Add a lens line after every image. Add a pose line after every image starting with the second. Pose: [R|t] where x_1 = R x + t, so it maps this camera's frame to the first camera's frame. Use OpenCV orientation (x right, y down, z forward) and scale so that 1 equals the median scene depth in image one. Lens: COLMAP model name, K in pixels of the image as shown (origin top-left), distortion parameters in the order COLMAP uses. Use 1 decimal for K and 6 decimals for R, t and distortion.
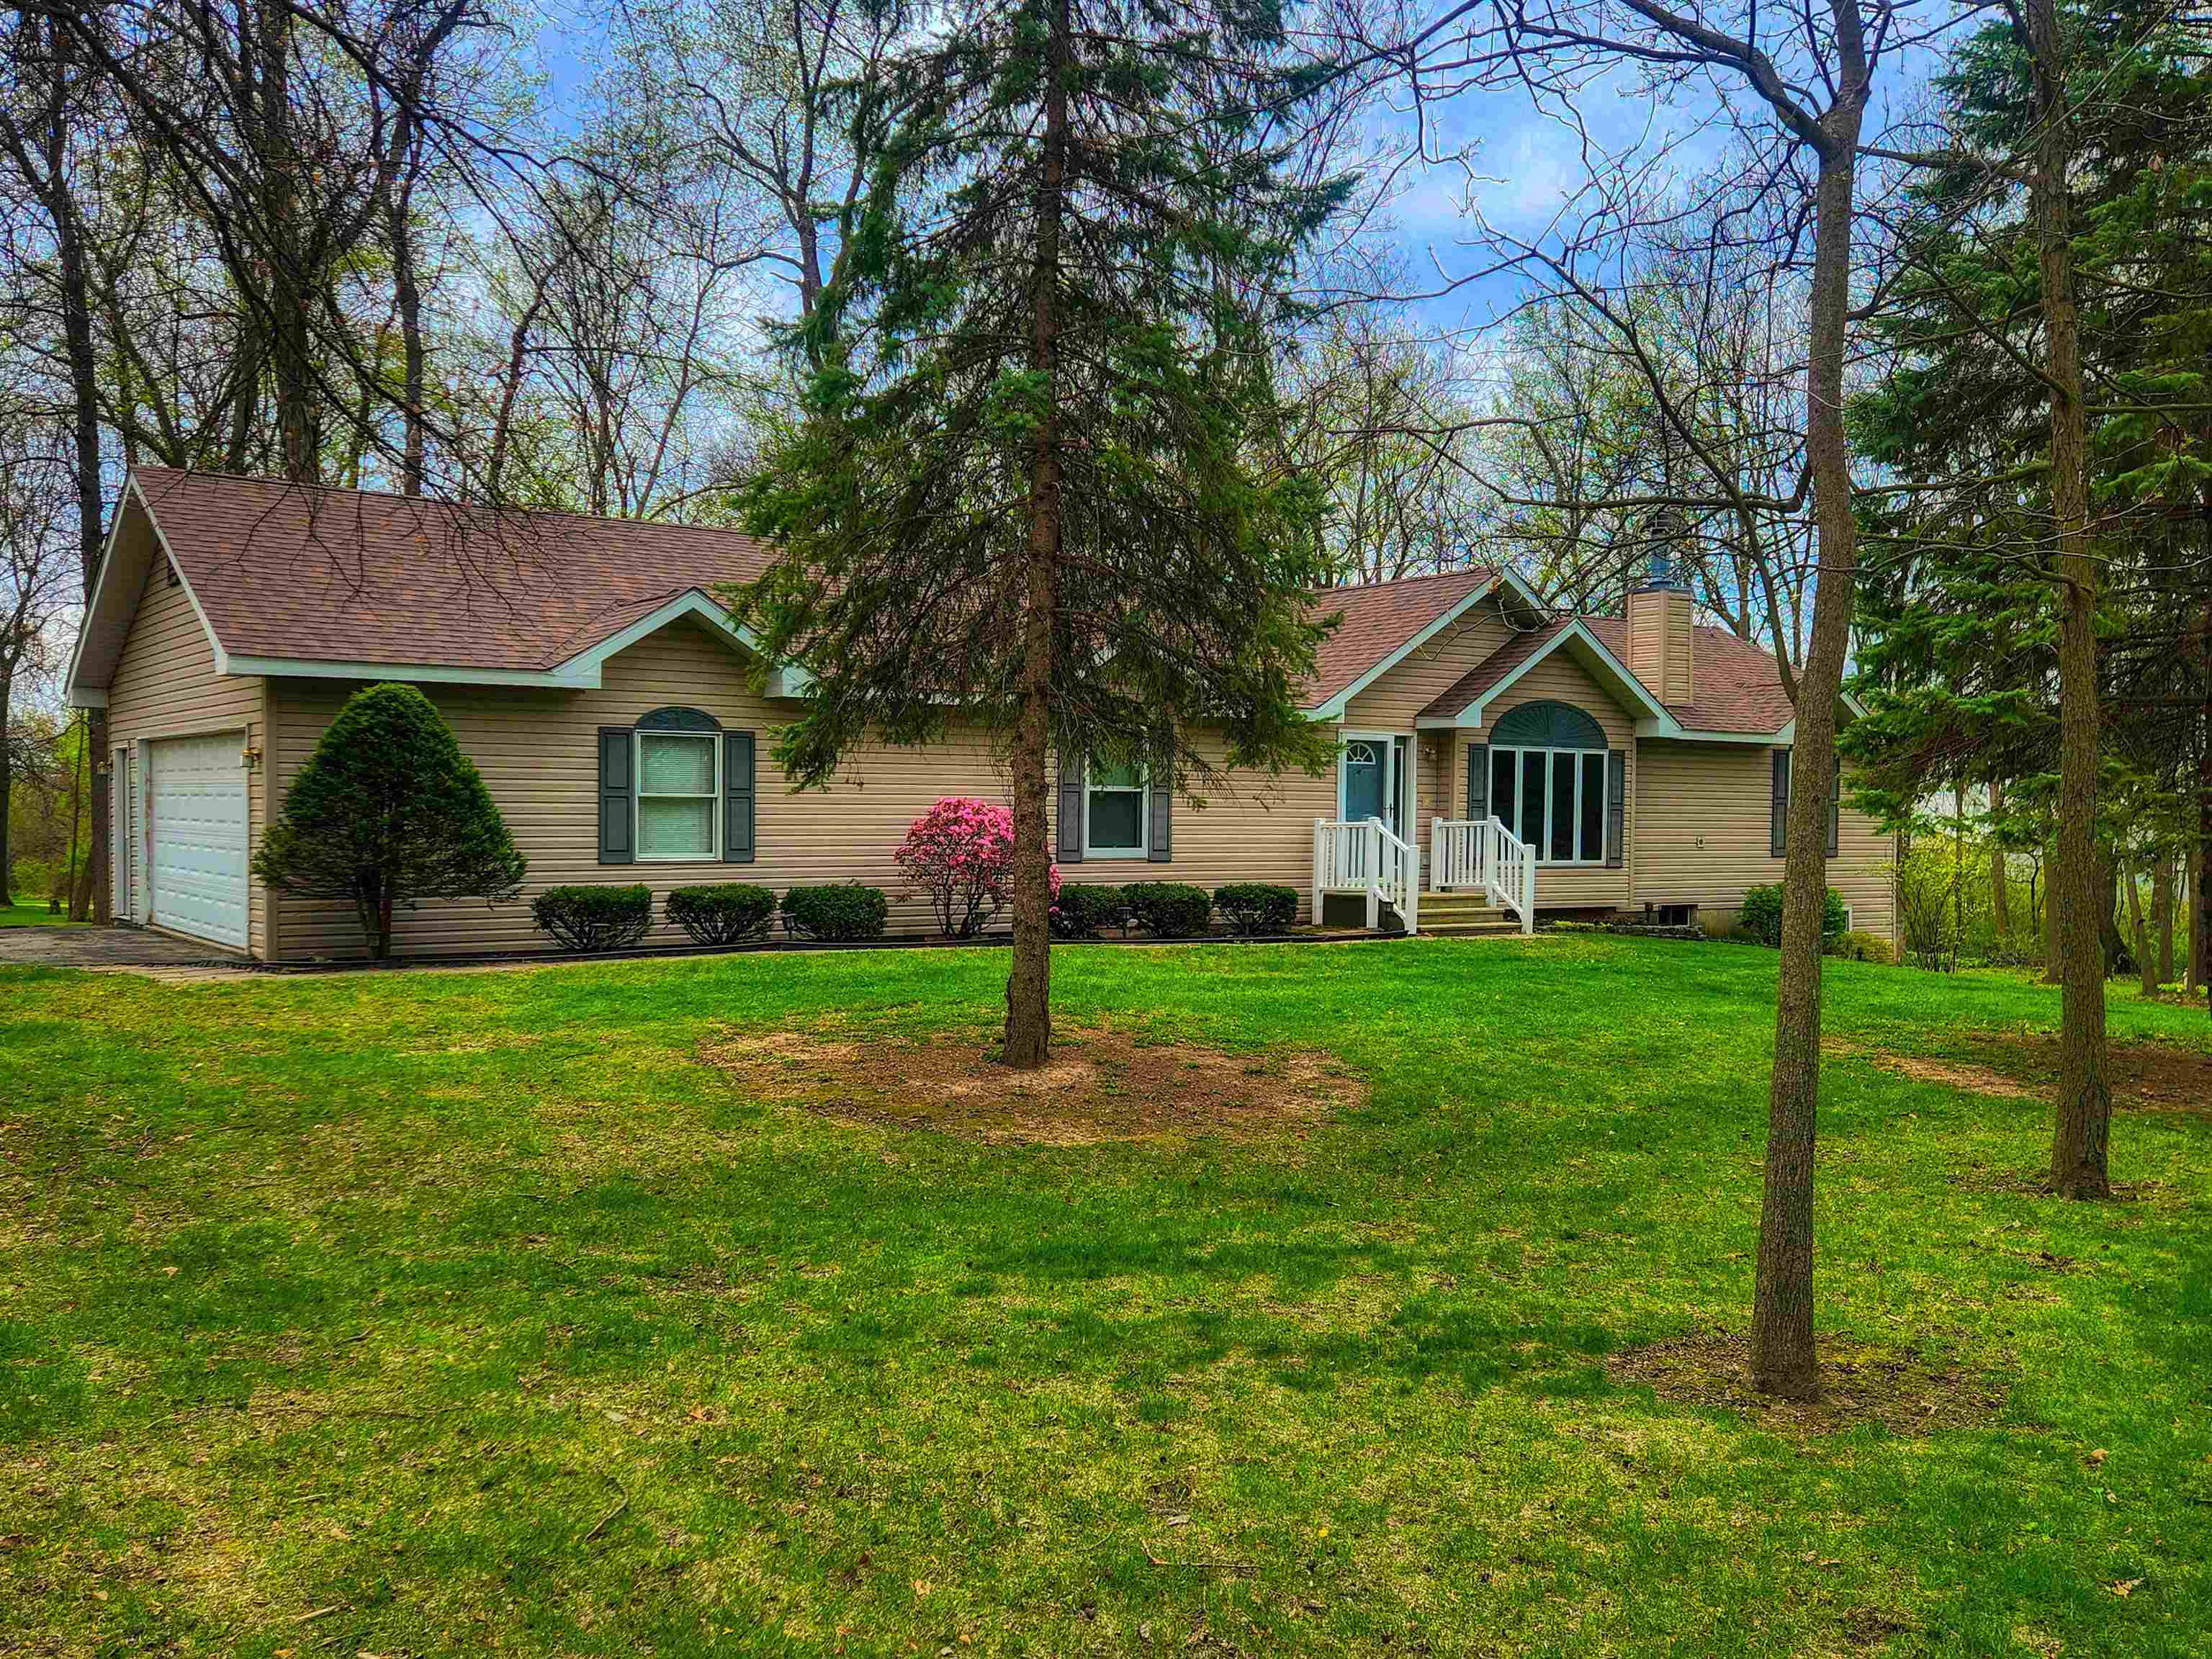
lens RADIAL K [[1824.4, 0, 1106.0], [0, 1824.4, 829.5], [0, 0, 1]] dist [0.054744, -0.002344]
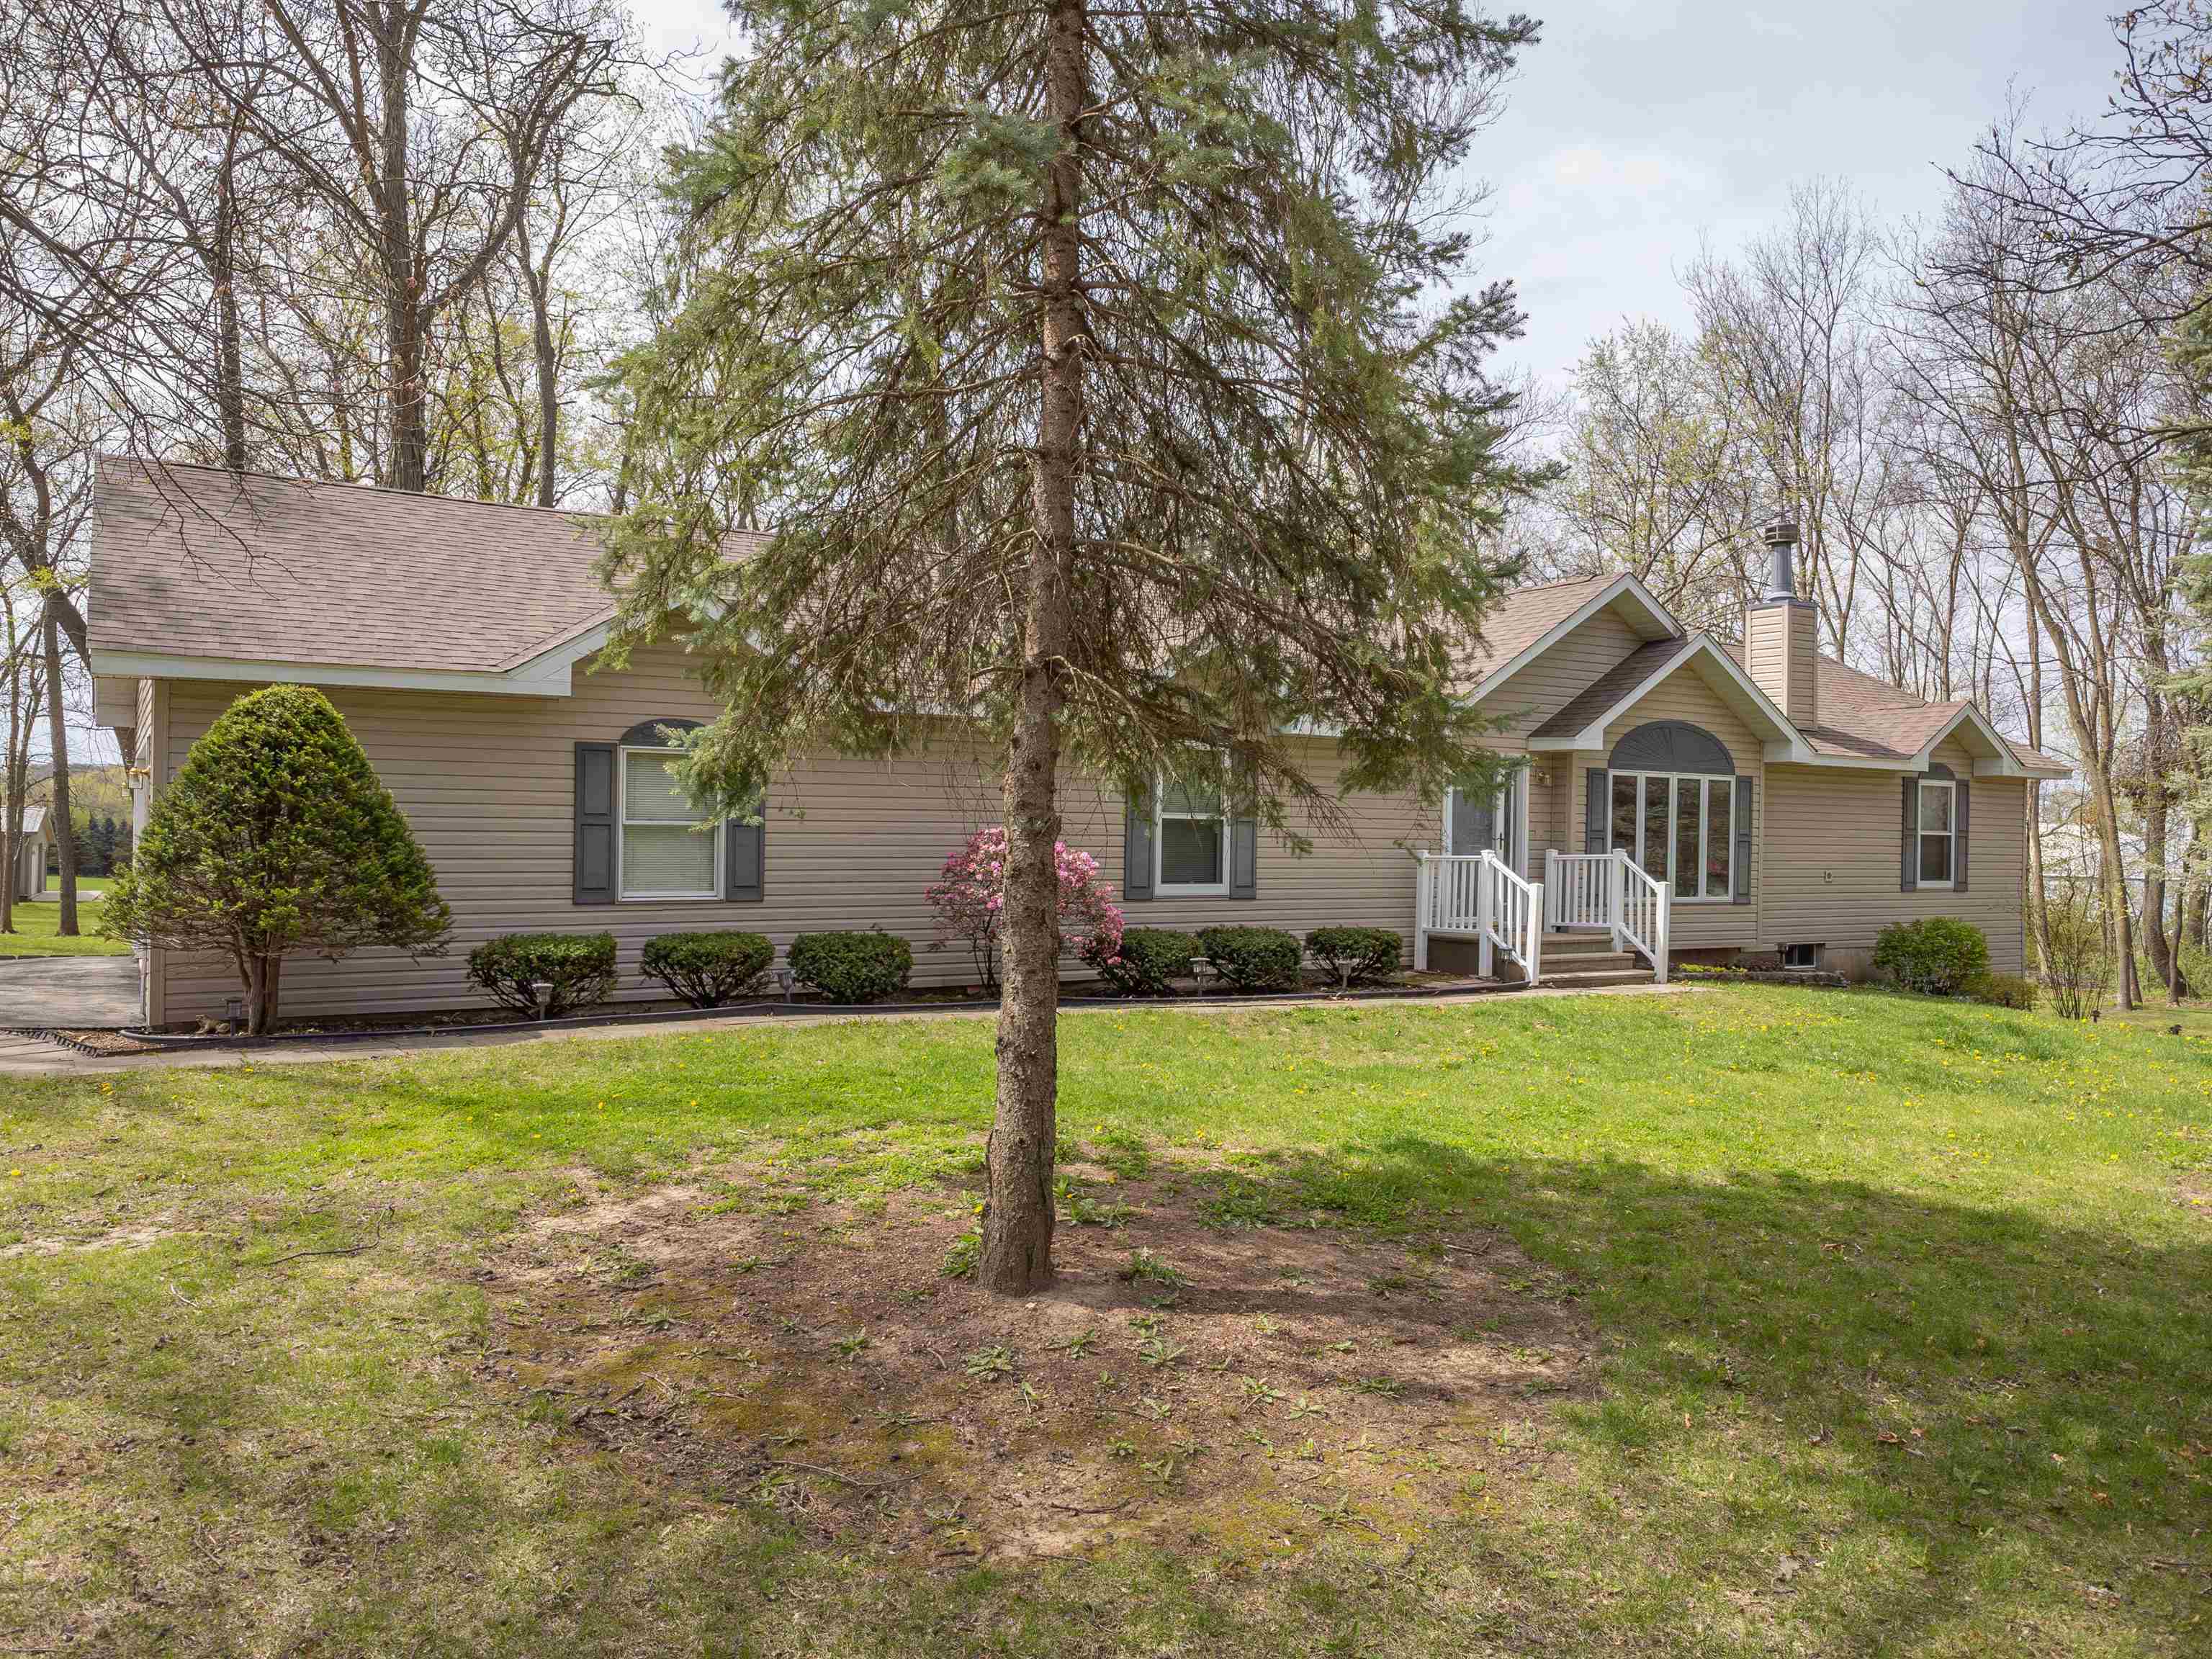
lens RADIAL K [[1548.1, 0, 1021.1], [0, 1548.1, 872.5], [0, 0, 1]] dist [0.000018, 0.002040]
pose [[0.993477, 0.009382, -0.113646, 0.007914], [-0.007460, 0.999822, 0.017320, -0.007530], [0.113789, -0.016359, 0.993370, 0.241141]]
